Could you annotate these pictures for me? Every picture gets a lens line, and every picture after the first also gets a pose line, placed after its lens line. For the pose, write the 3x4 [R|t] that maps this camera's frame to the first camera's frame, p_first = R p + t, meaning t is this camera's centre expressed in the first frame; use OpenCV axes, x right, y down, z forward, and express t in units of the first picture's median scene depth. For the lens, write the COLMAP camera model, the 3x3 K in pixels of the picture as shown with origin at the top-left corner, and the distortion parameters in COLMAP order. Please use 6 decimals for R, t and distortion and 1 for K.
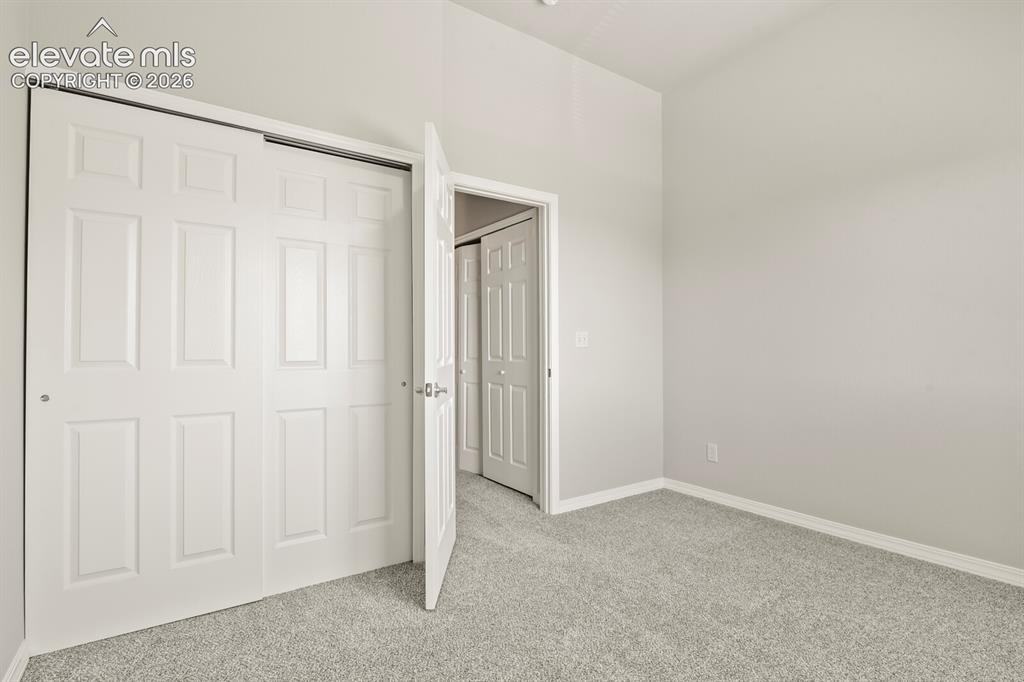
lens RADIAL K [[494.4, 0, 517.0], [0, 494.4, 340.9], [0, 0, 1]] dist [-0.012063, -0.000455]
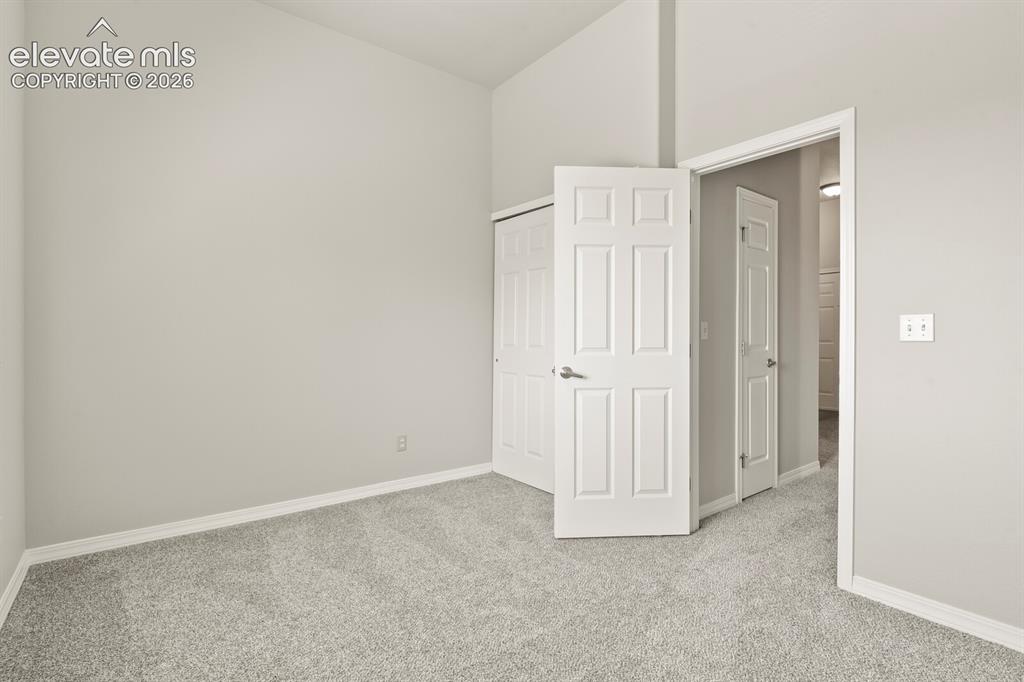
lens RADIAL K [[494.4, 0, 517.0], [0, 494.4, 340.9], [0, 0, 1]] dist [-0.012063, -0.000455]
pose [[0.062413, 0.014201, -0.997949, 0.708803], [0.015171, 0.999770, 0.015175, -0.003028], [0.997935, -0.016087, 0.062184, 0.510190]]
